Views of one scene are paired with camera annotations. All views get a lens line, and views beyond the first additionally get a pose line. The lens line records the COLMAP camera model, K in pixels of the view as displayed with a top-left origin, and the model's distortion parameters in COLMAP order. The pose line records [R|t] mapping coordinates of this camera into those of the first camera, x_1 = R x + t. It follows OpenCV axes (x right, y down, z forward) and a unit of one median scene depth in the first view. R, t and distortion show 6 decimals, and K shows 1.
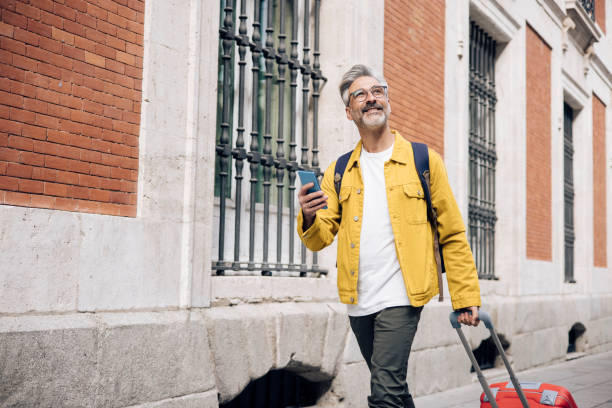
lens RADIAL K [[858.7, 0, 306.0], [0, 858.7, 204.0], [0, 0, 1]] dist [0.023601, -0.046440]
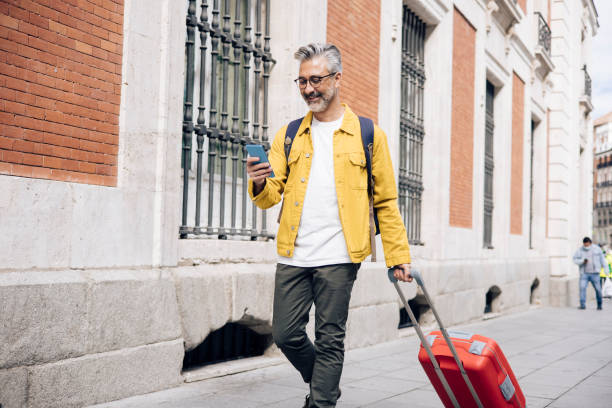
lens RADIAL K [[858.7, 0, 306.0], [0, 858.7, 204.0], [0, 0, 1]] dist [0.023601, -0.046440]
pose [[0.996106, 0.010692, 0.087514, -0.042328], [-0.014160, 0.999135, 0.039108, -0.008853], [-0.087020, -0.040195, 0.995395, -0.138779]]
